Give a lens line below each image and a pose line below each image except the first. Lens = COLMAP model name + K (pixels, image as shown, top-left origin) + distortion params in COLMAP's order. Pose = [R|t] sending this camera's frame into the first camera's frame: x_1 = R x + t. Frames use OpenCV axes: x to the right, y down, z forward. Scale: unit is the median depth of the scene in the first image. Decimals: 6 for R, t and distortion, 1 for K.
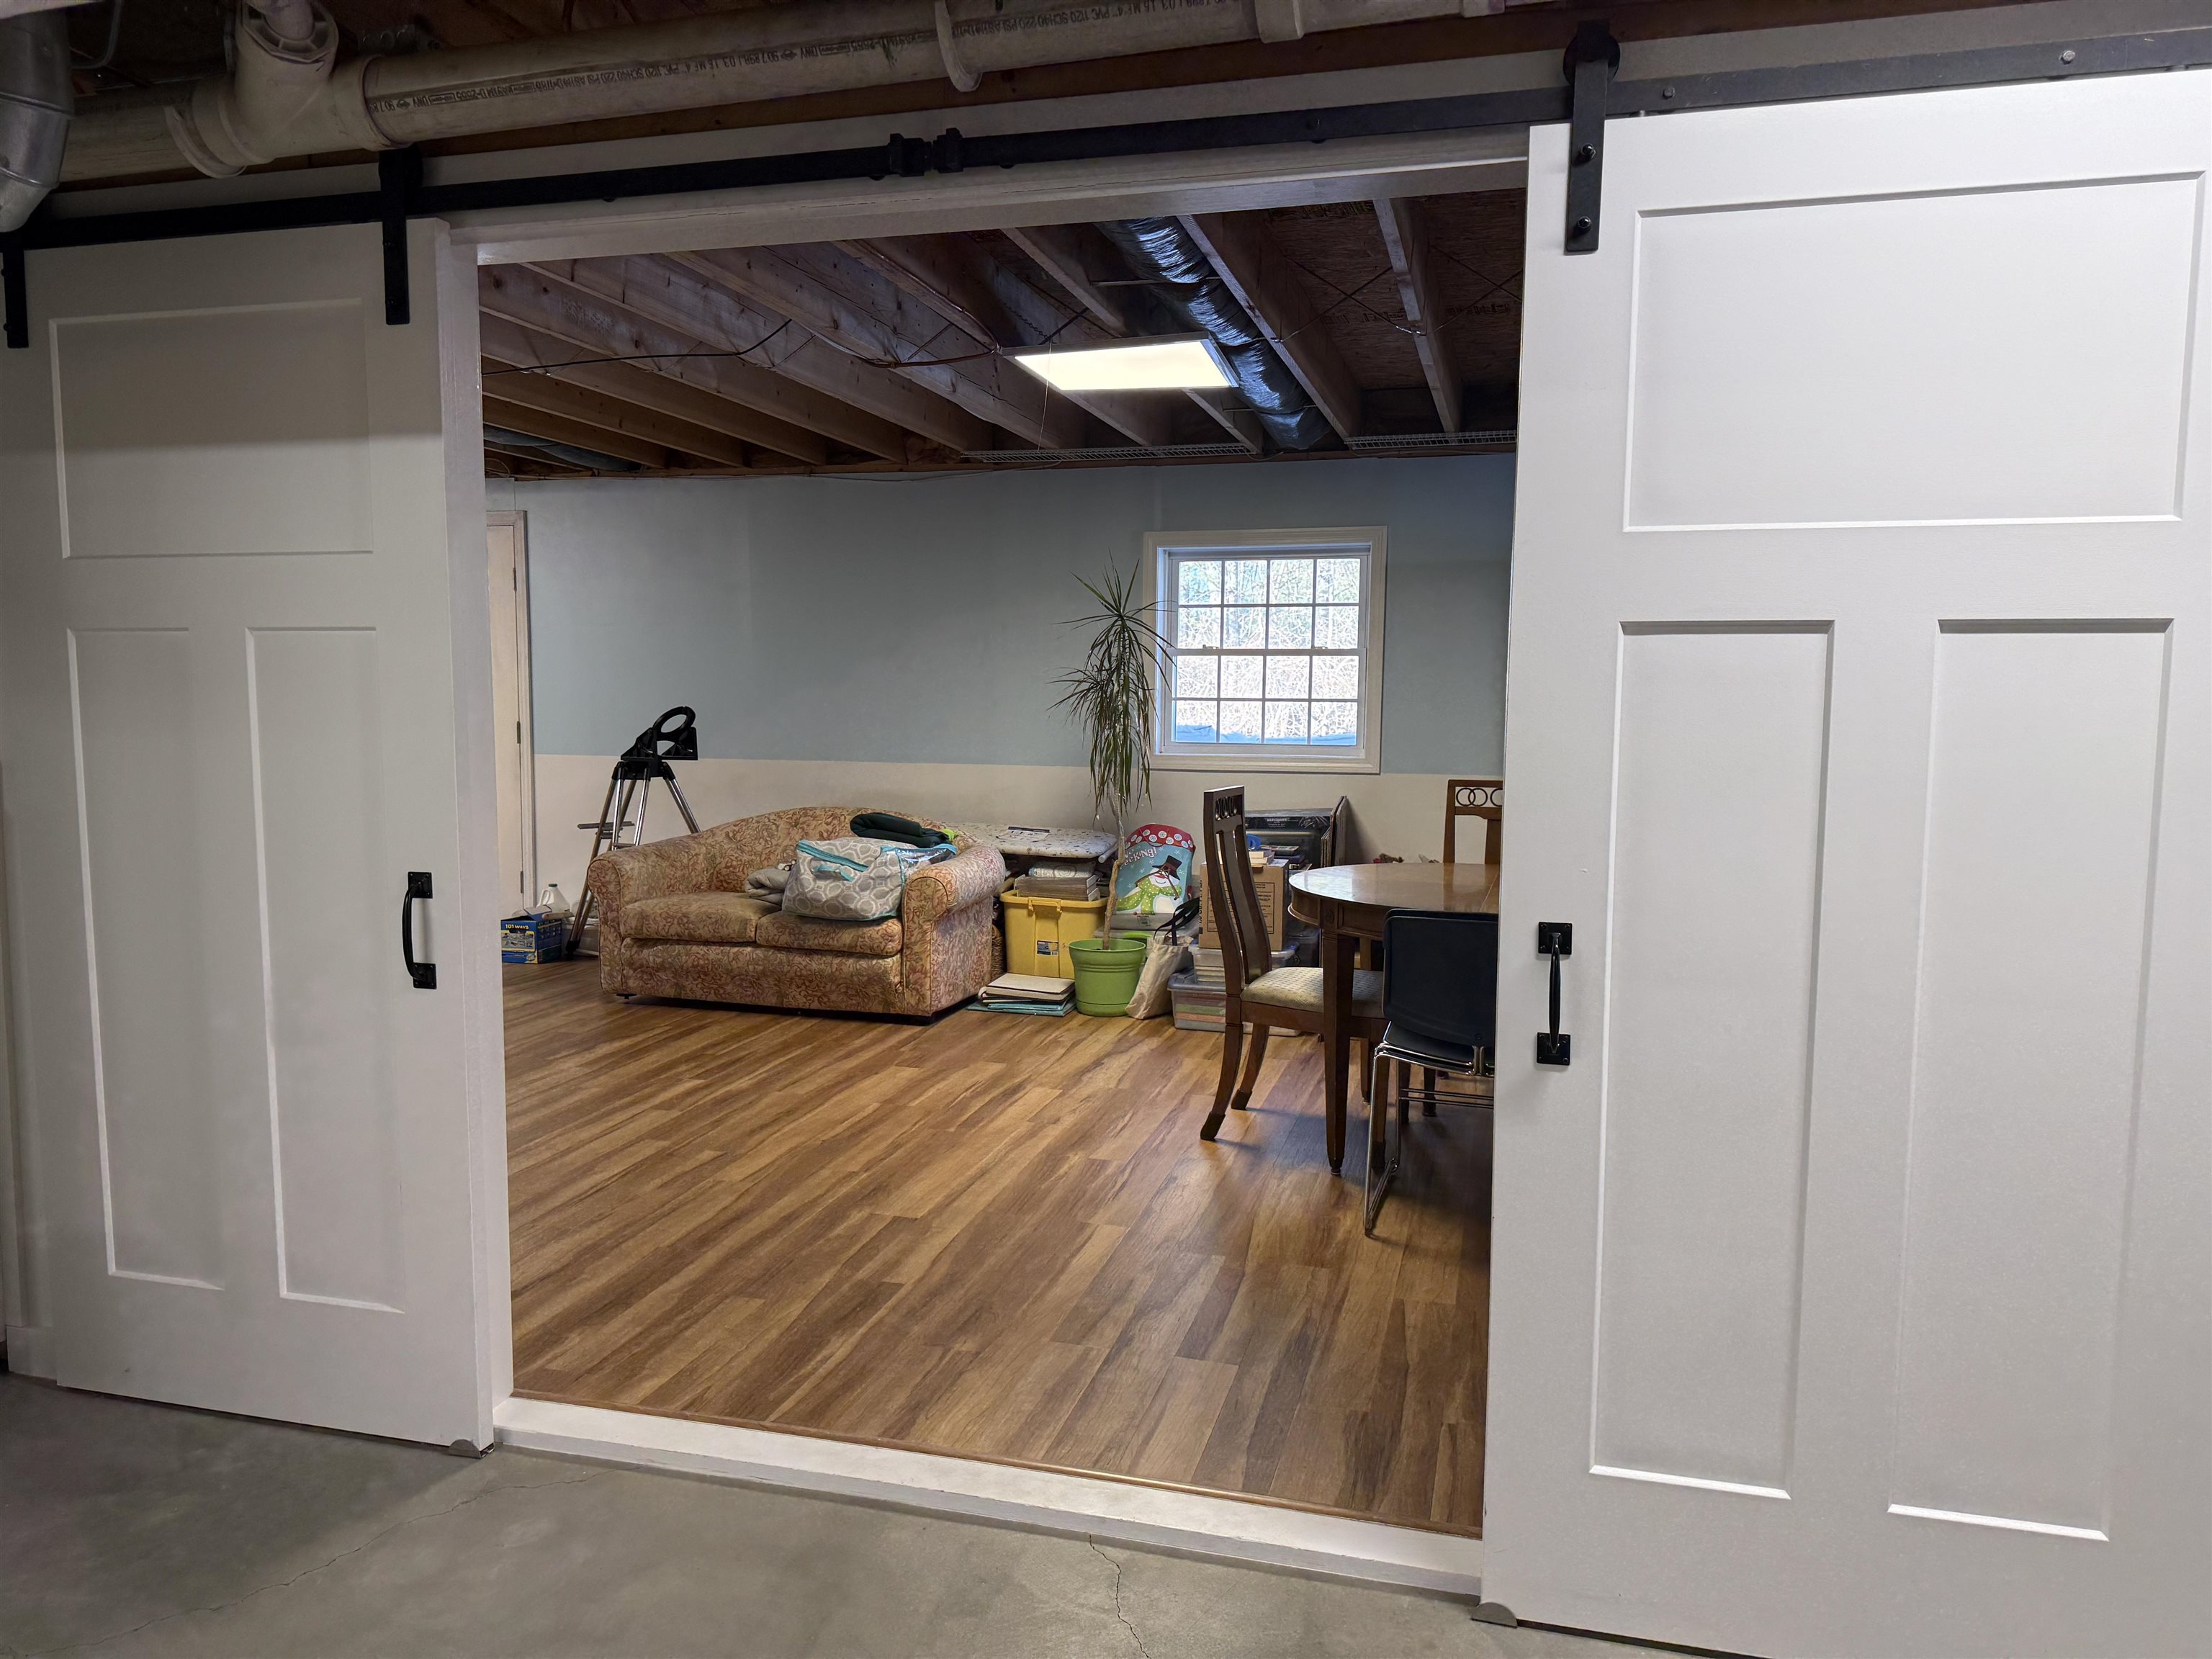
lens RADIAL K [[1565.2, 0, 1098.5], [0, 1565.2, 837.2], [0, 0, 1]] dist [0.101568, -0.110964]
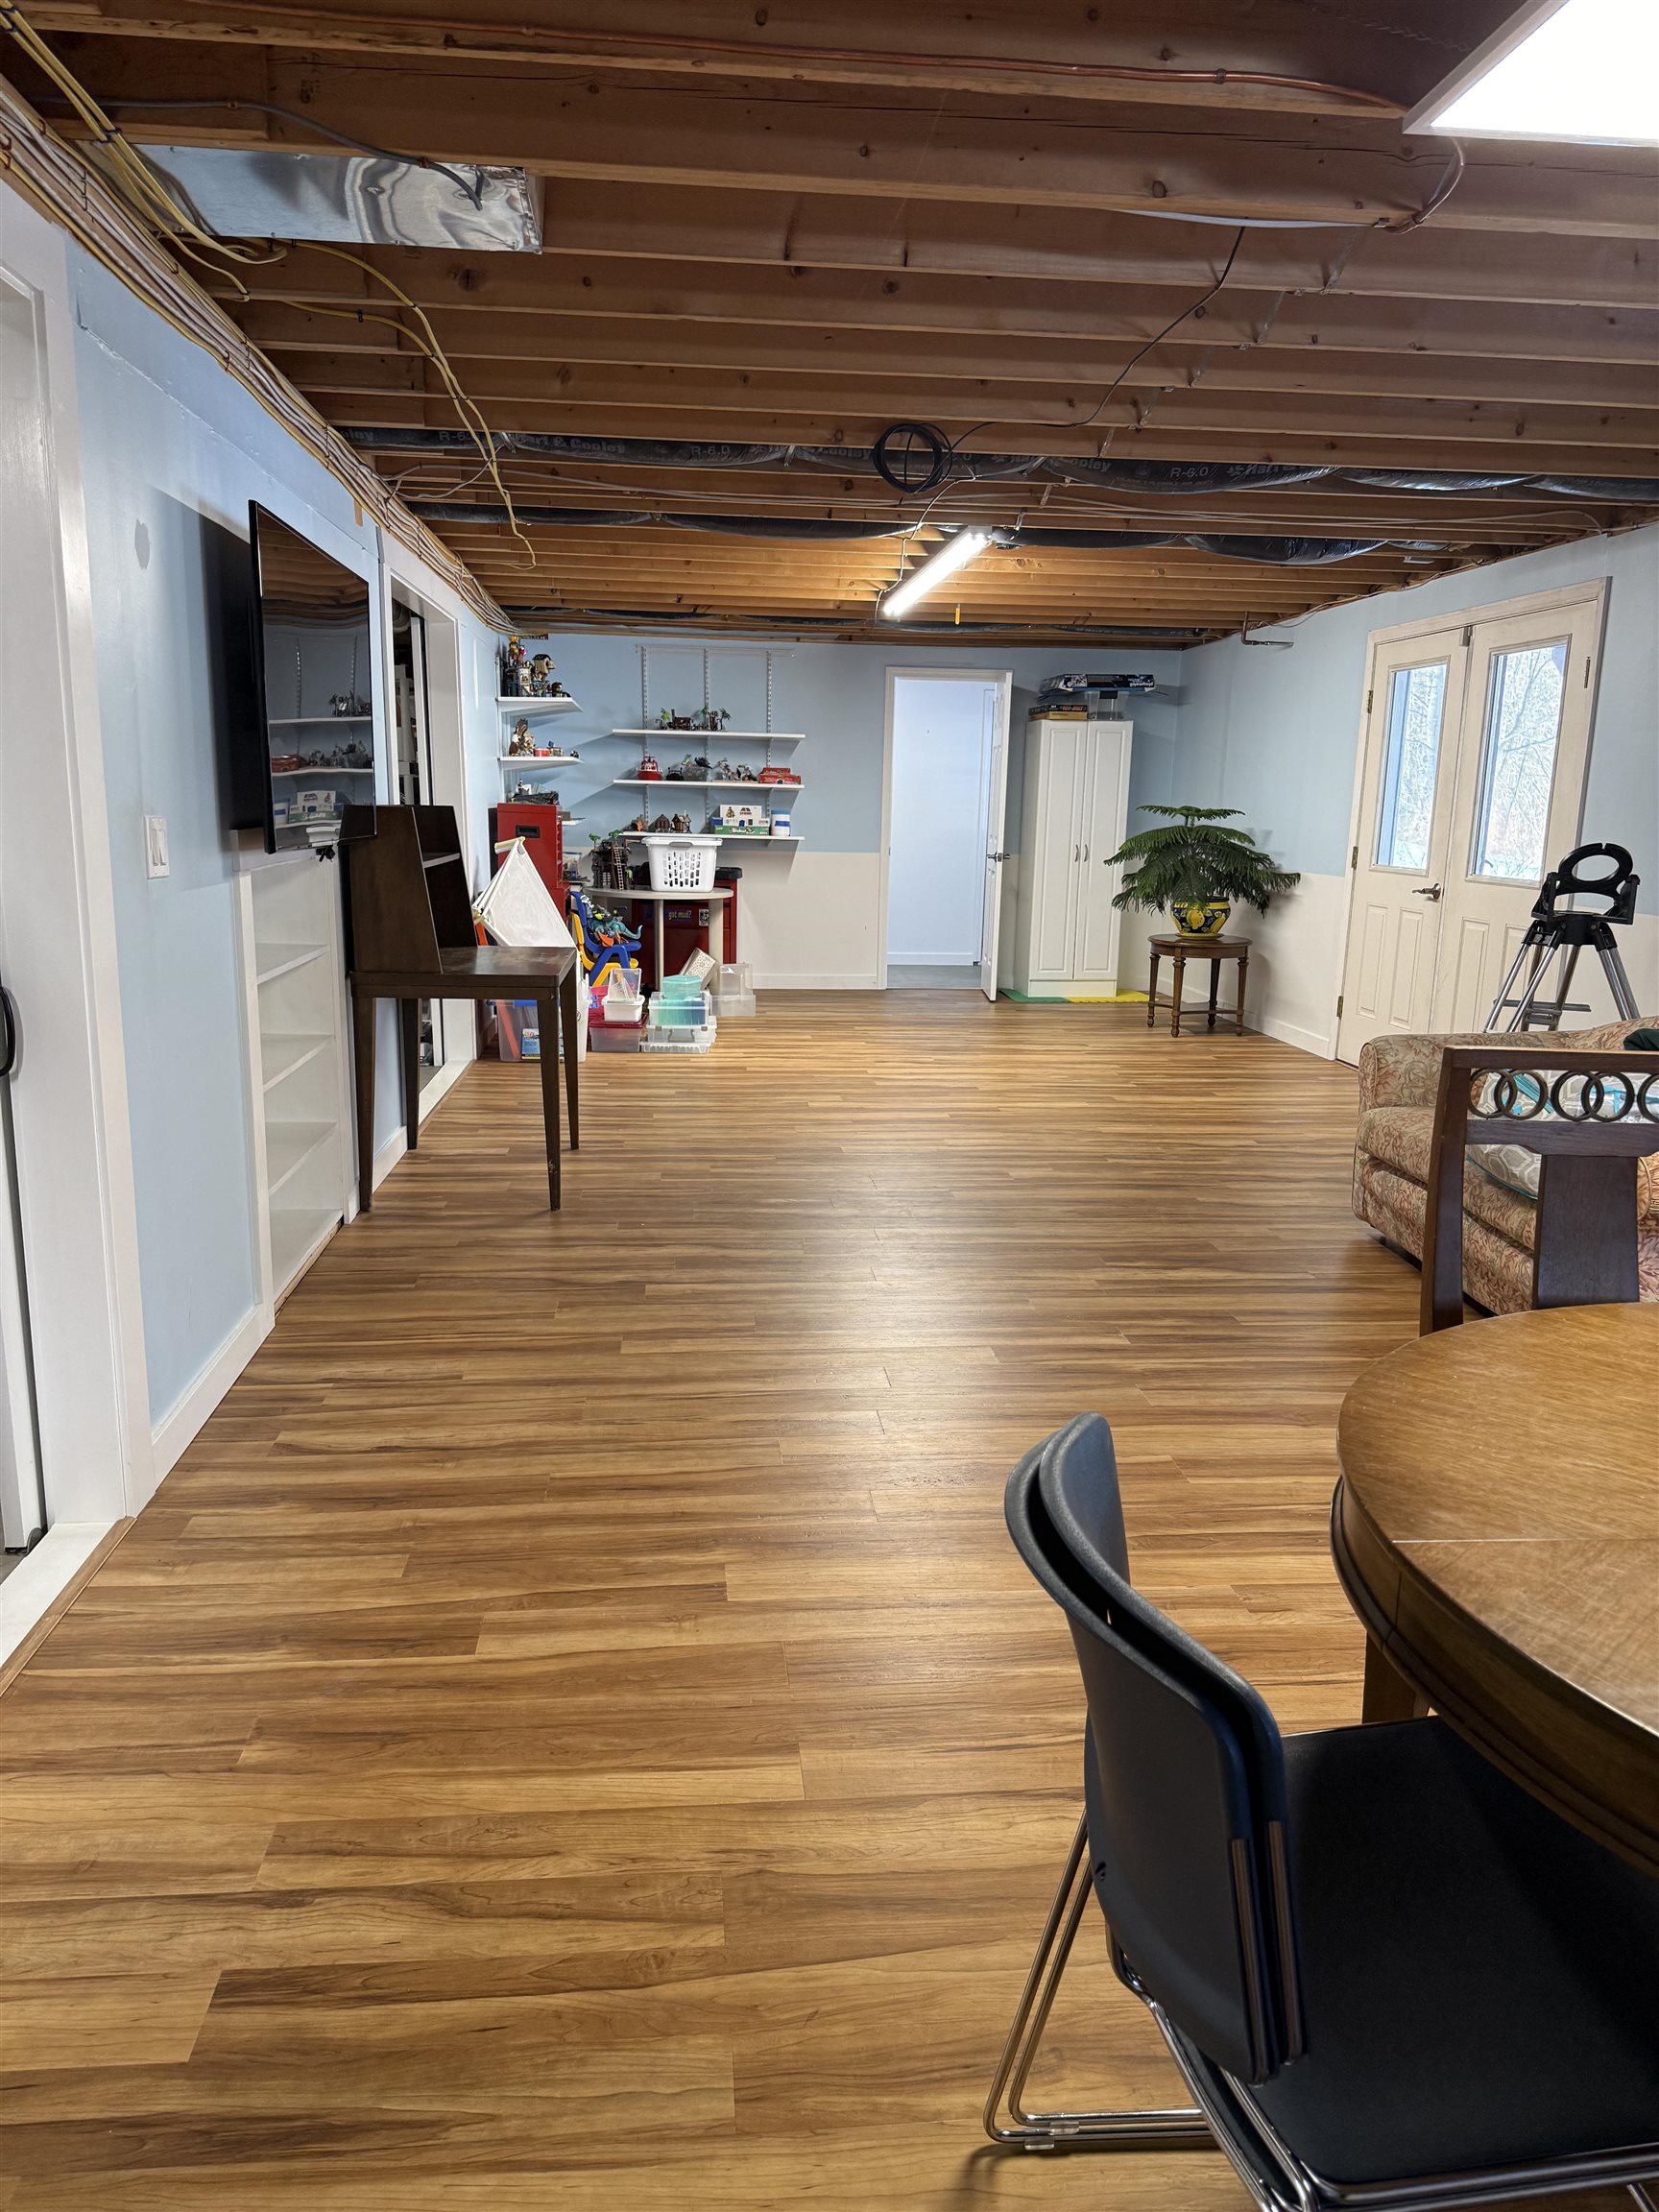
lens RADIAL K [[1565.2, 0, 829.5], [0, 1565.2, 1106.0], [0, 0, 1]] dist [0.101568, -0.110964]
pose [[0.355204, 0.190680, -0.915135, 0.511781], [-0.110893, 0.980657, 0.161290, -0.087136], [0.928188, 0.044192, 0.369478, 0.824033]]
